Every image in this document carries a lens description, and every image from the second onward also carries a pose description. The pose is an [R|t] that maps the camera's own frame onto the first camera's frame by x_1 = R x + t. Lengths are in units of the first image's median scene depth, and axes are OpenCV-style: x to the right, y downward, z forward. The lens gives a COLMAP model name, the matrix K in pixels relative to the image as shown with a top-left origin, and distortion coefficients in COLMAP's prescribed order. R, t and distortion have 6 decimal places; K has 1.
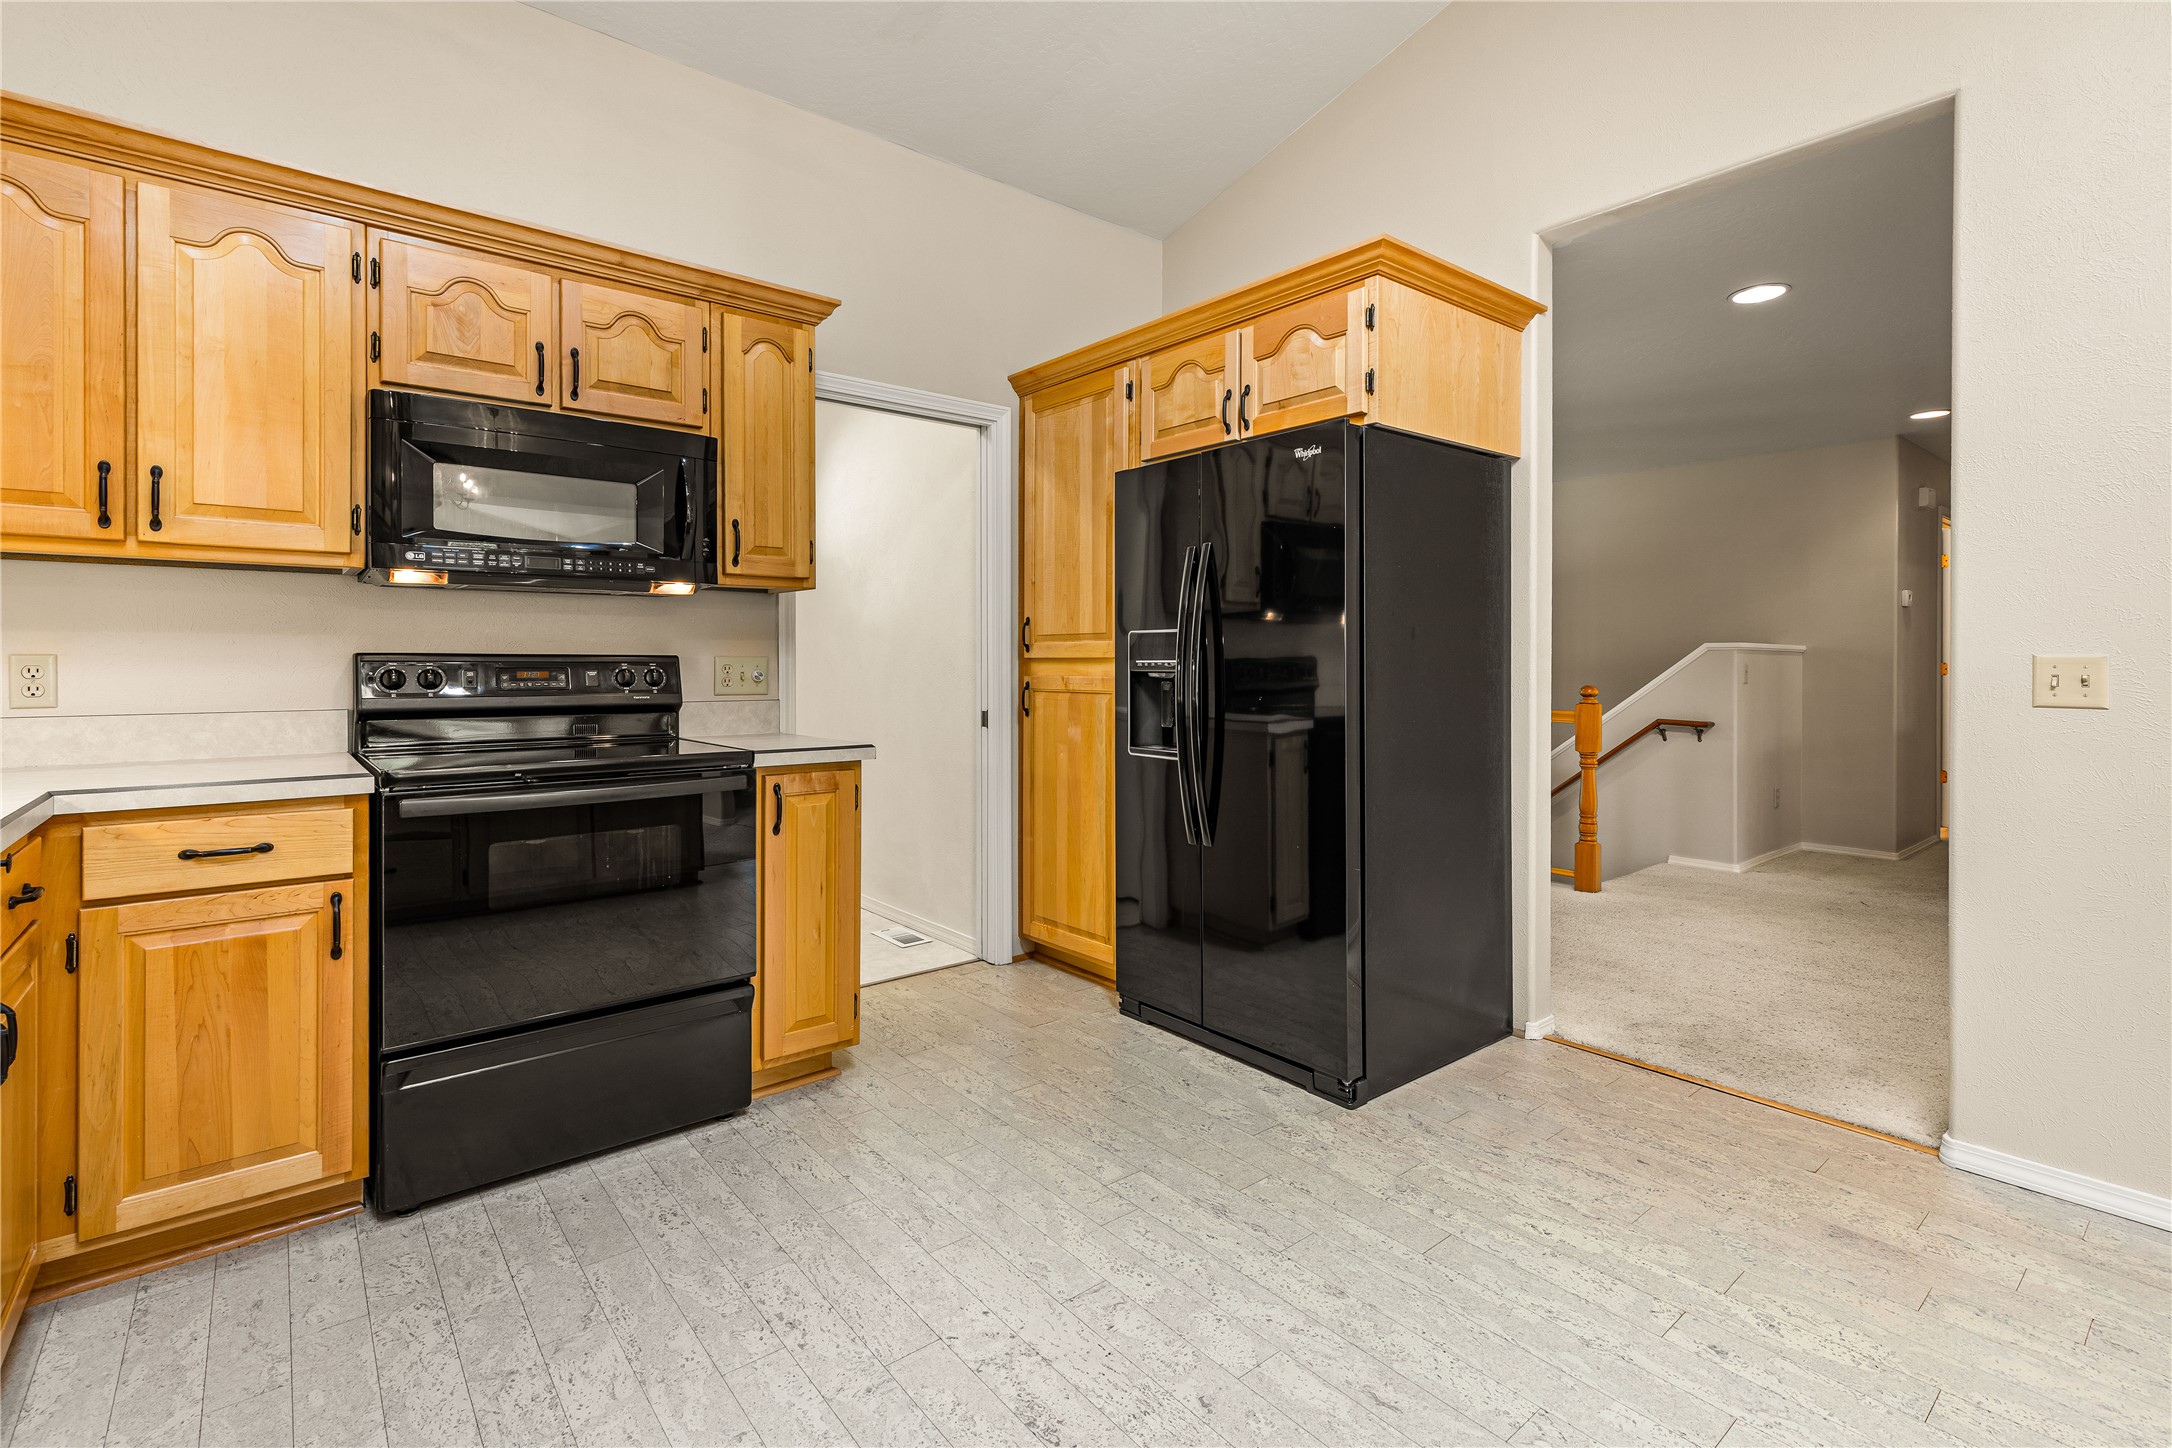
lens RADIAL K [[1005.2, 0, 1105.0], [0, 1005.2, 666.7], [0, 0, 1]] dist [0.010680, -0.001536]
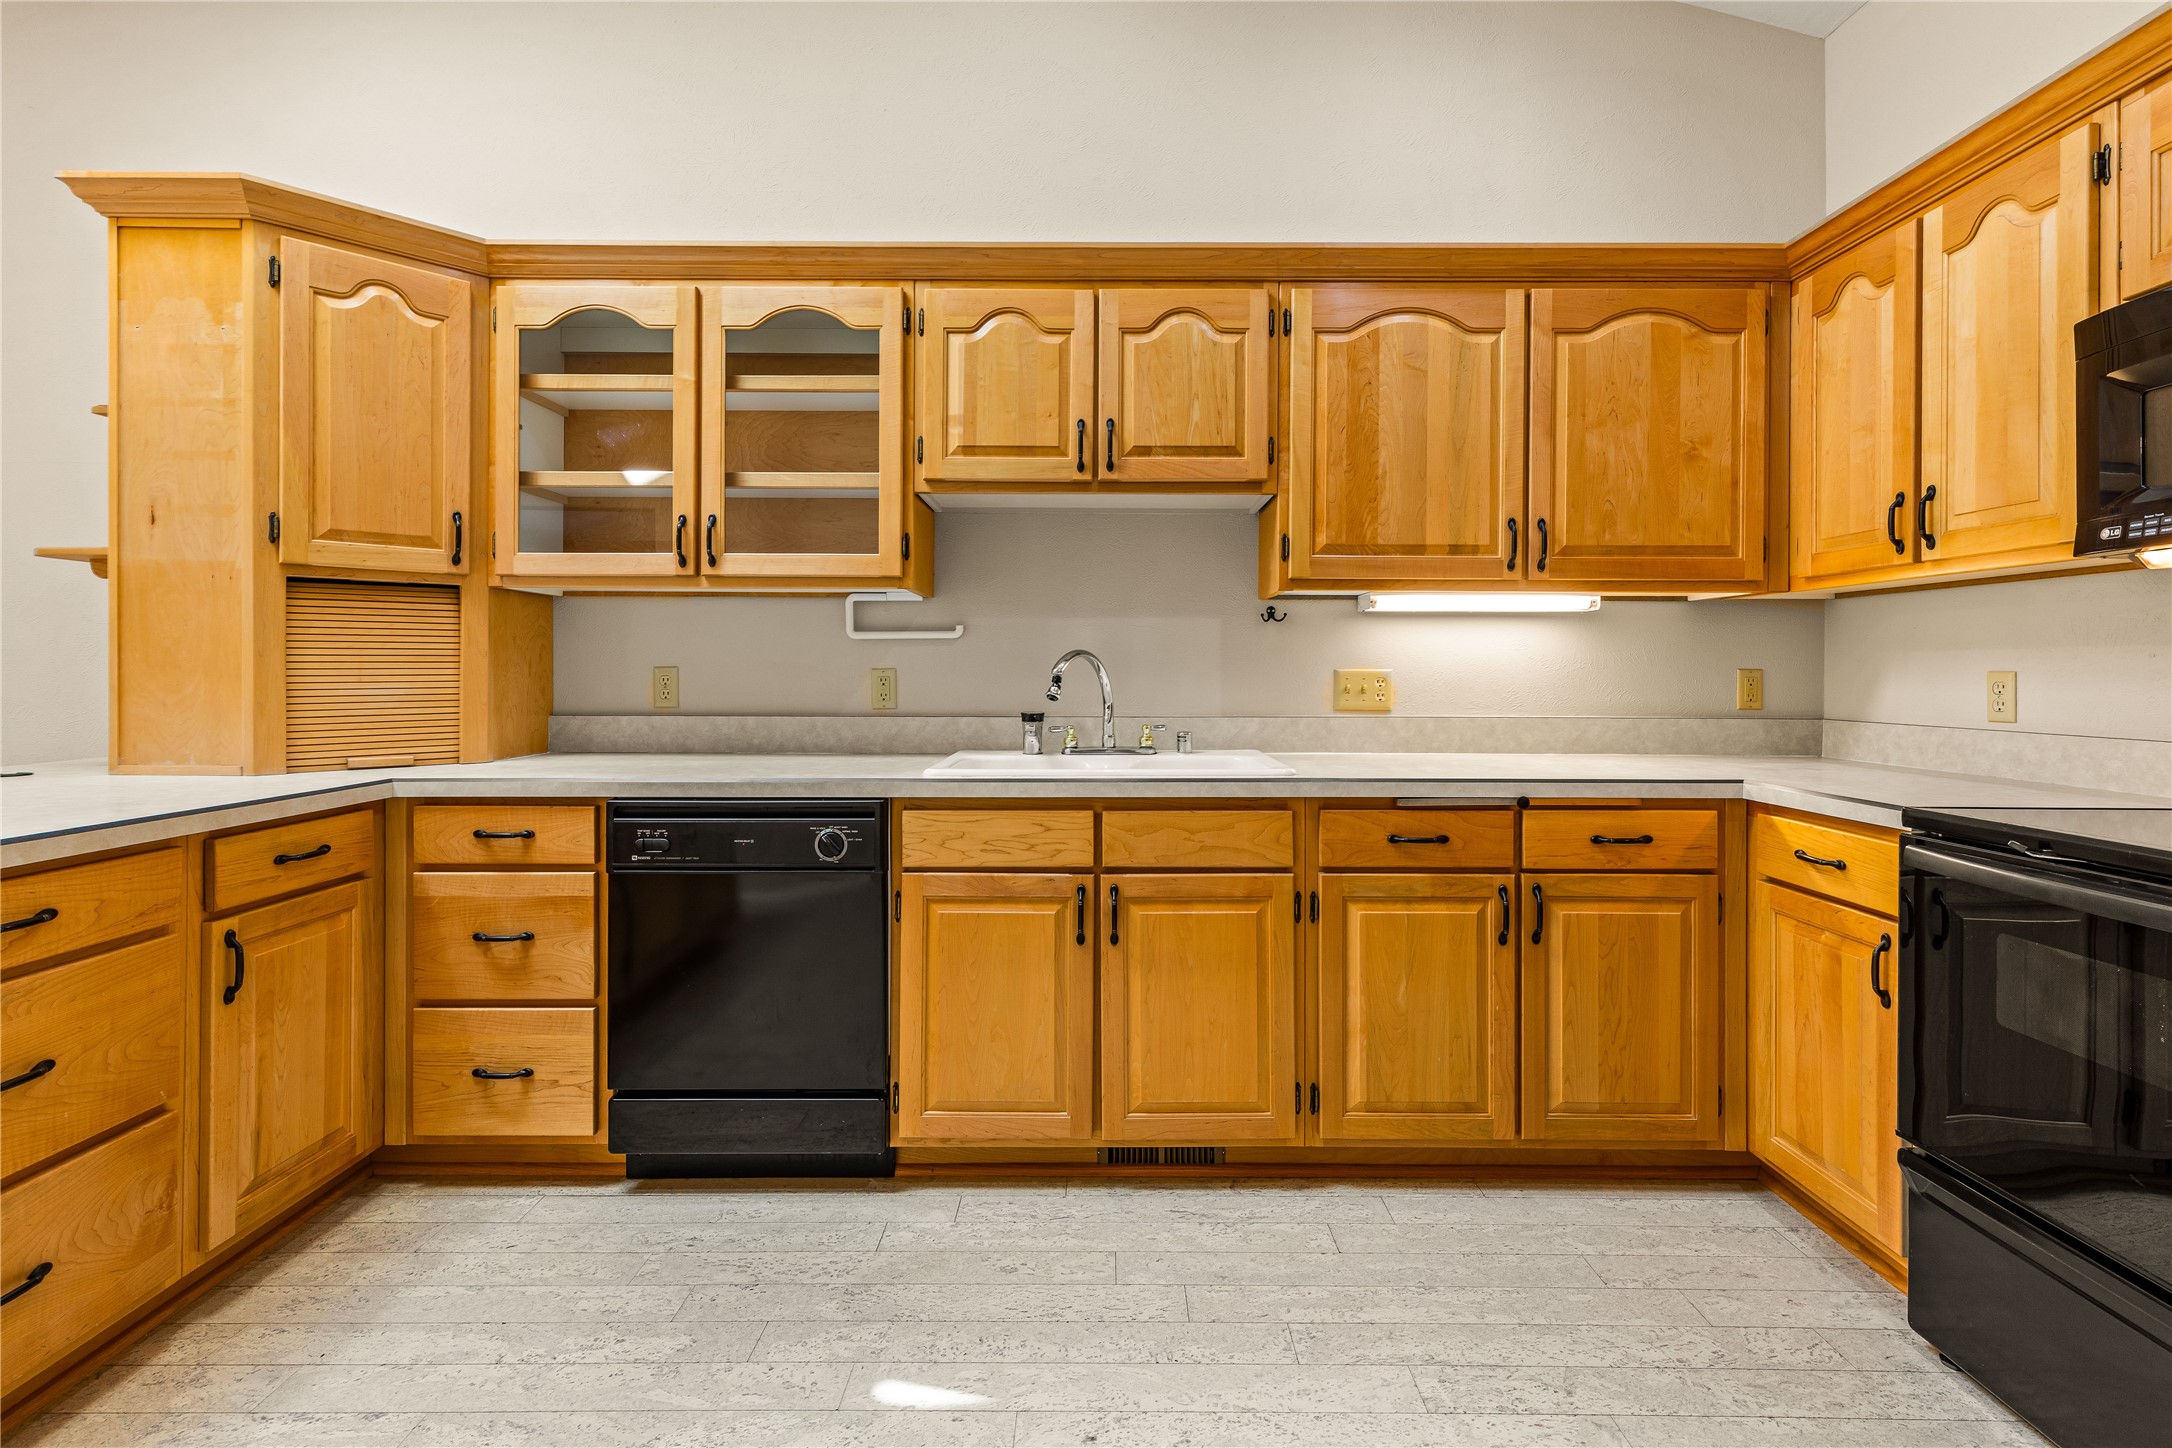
lens RADIAL K [[1005.2, 0, 1092.5], [0, 1005.2, 672.4], [0, 0, 1]] dist [0.010680, -0.001536]
pose [[-0.652789, -0.001827, -0.757537, 0.327374], [-0.009349, 0.999940, 0.005645, -0.007115], [0.757482, 0.010767, -0.652768, 0.887961]]
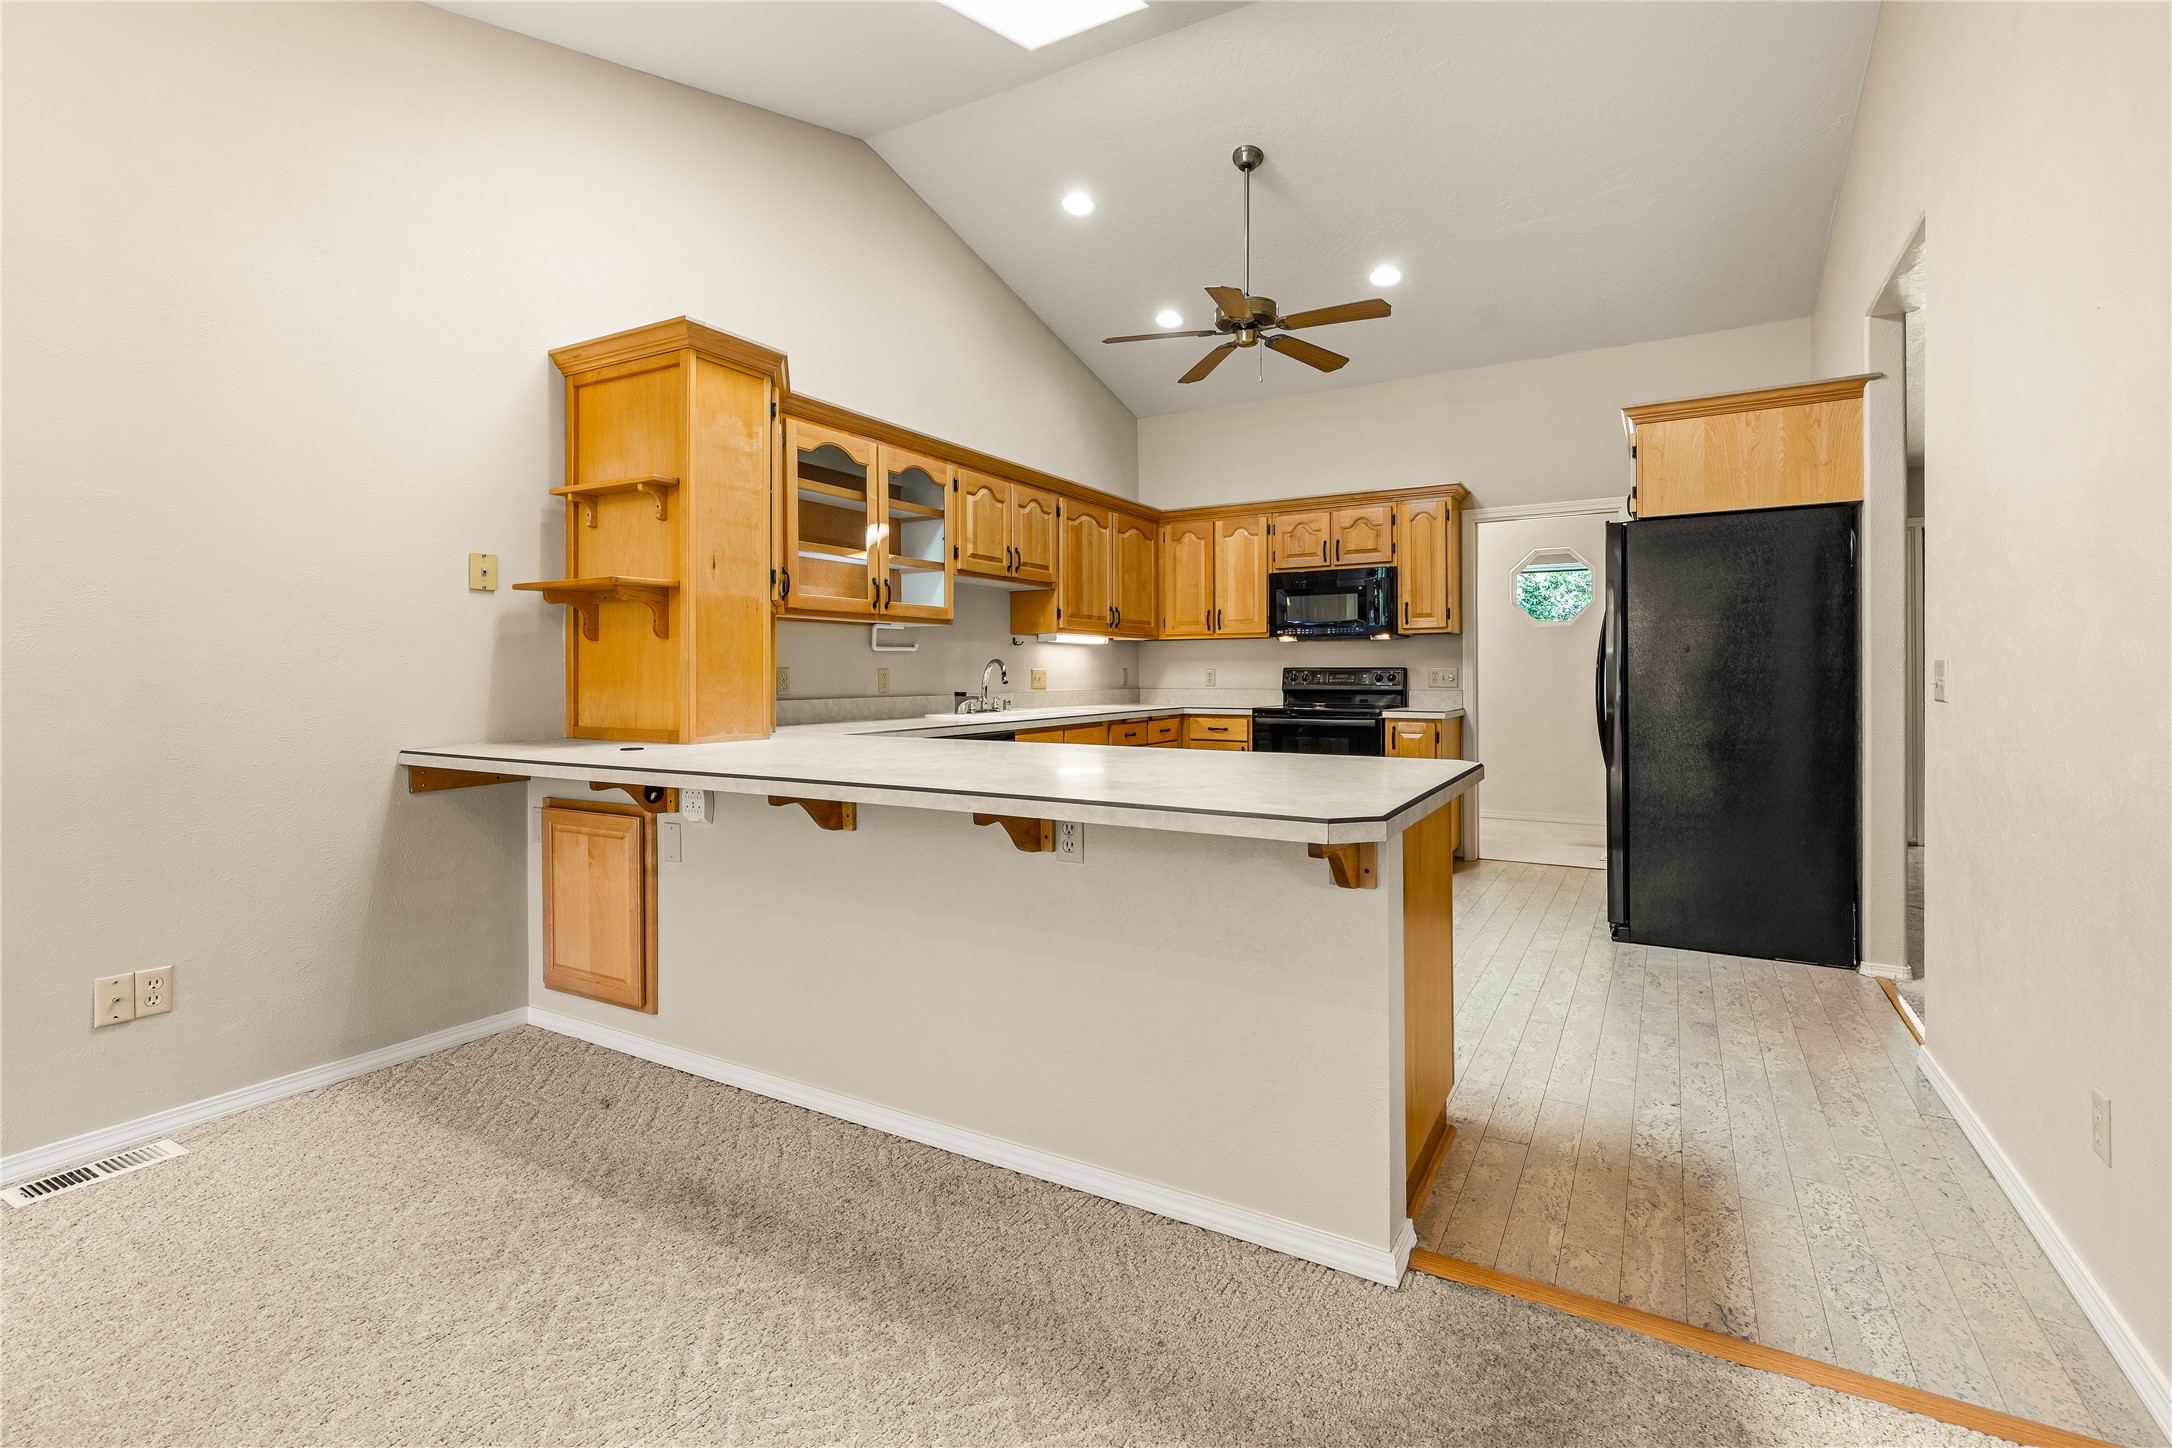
lens RADIAL K [[1005.2, 0, 1094.0], [0, 1005.2, 684.1], [0, 0, 1]] dist [0.010680, -0.001536]
pose [[0.340760, 0.006905, -0.940125, 1.635129], [-0.001889, 0.999976, 0.006661, 0.013746], [0.940148, -0.000494, 0.340765, -0.382764]]
